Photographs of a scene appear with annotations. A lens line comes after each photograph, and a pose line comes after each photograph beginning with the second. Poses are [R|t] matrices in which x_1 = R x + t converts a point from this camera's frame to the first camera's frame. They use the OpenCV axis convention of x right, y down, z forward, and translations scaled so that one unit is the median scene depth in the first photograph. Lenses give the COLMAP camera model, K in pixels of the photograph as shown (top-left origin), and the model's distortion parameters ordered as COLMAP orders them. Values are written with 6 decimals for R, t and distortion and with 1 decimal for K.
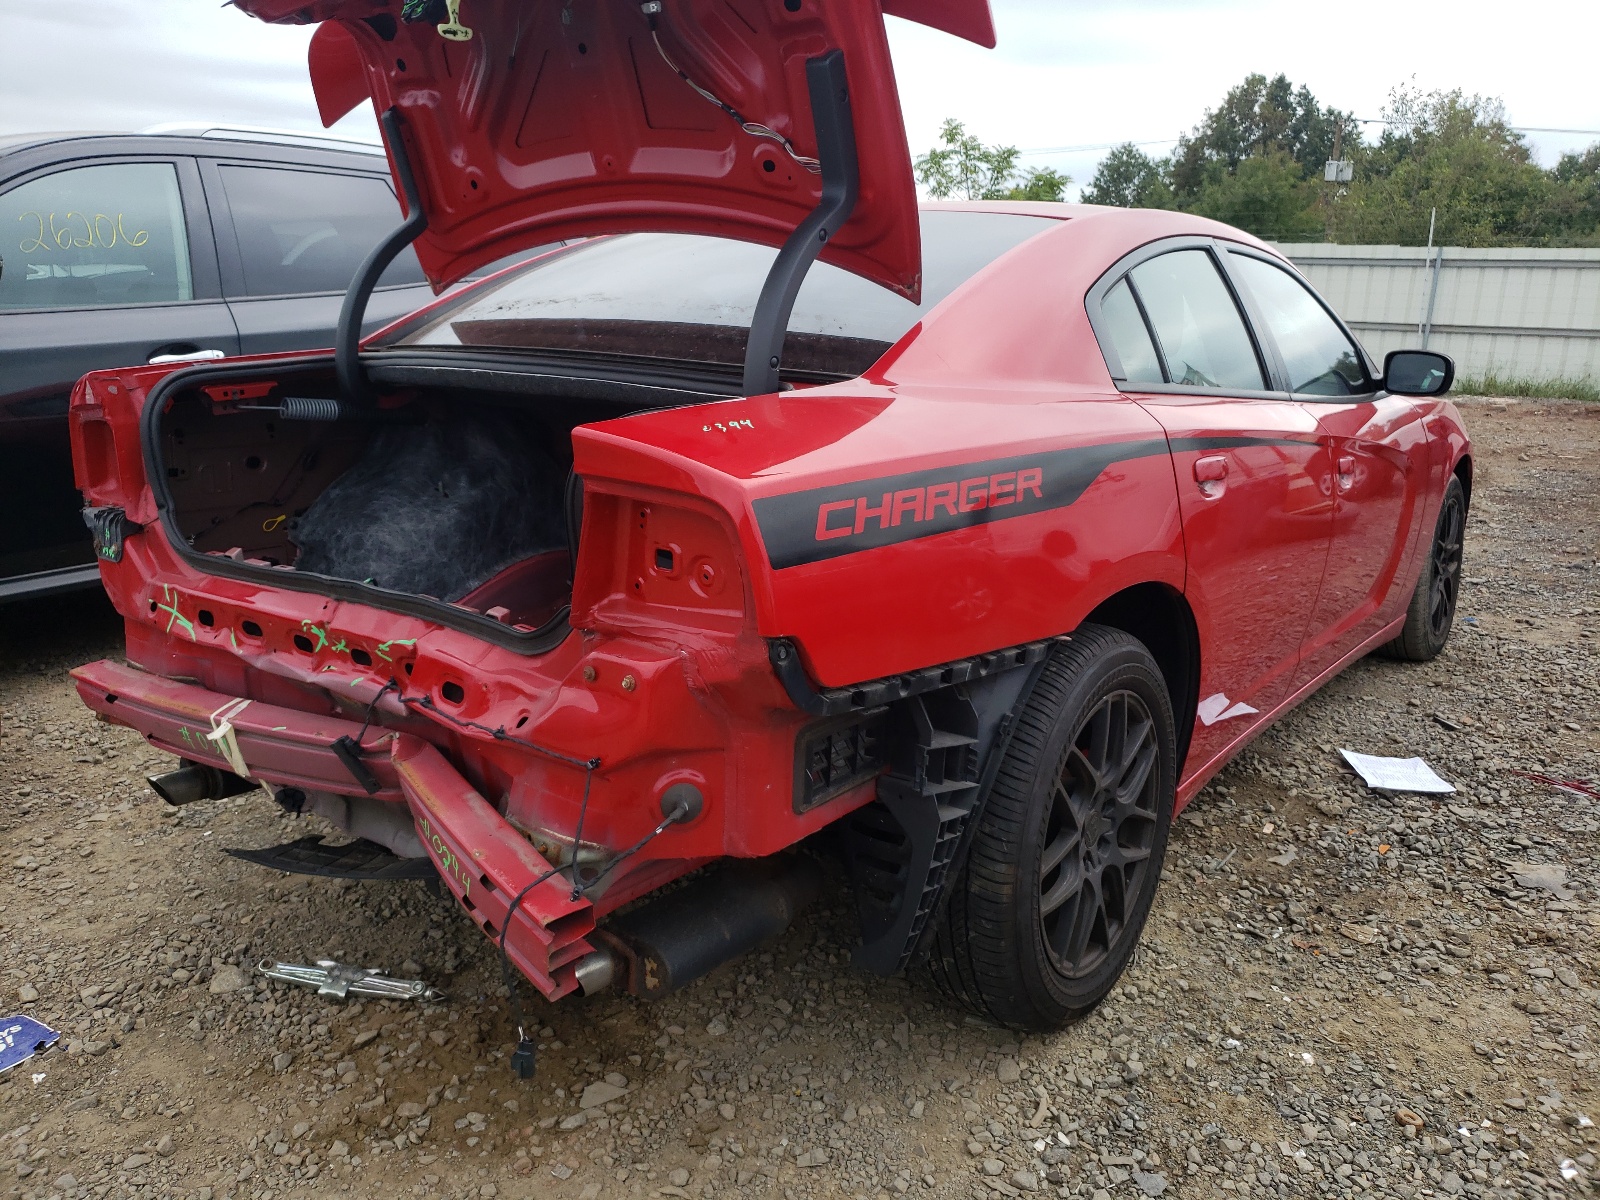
lens RADIAL K [[1213.7, 0, 798.9], [0, 1213.7, 603.3], [0, 0, 1]] dist [0.041291, 0.001908]
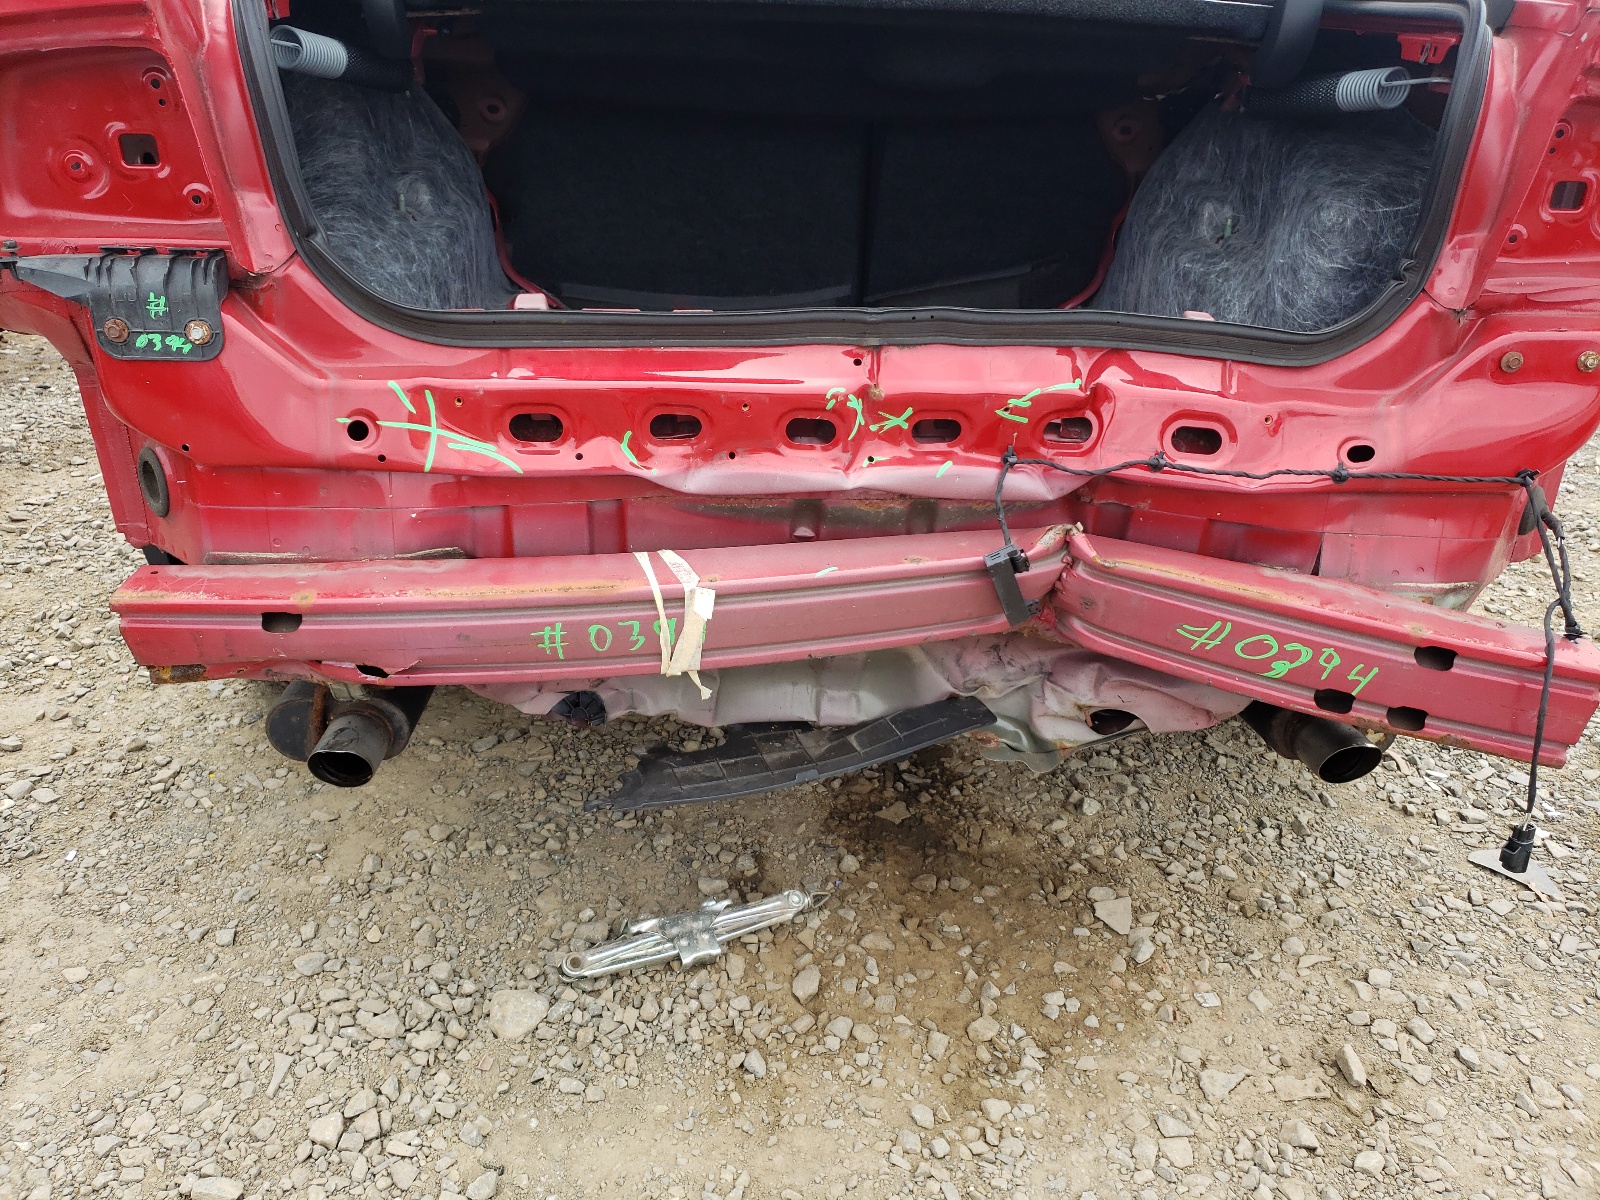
lens RADIAL K [[1213.7, 0, 799.8], [0, 1213.7, 596.4], [0, 0, 1]] dist [0.041291, 0.001908]
pose [[0.771375, -0.245494, 0.587123, -0.755182], [0.128537, 0.963685, 0.234071, -0.028457], [-0.623264, -0.105089, 0.774918, 0.508361]]
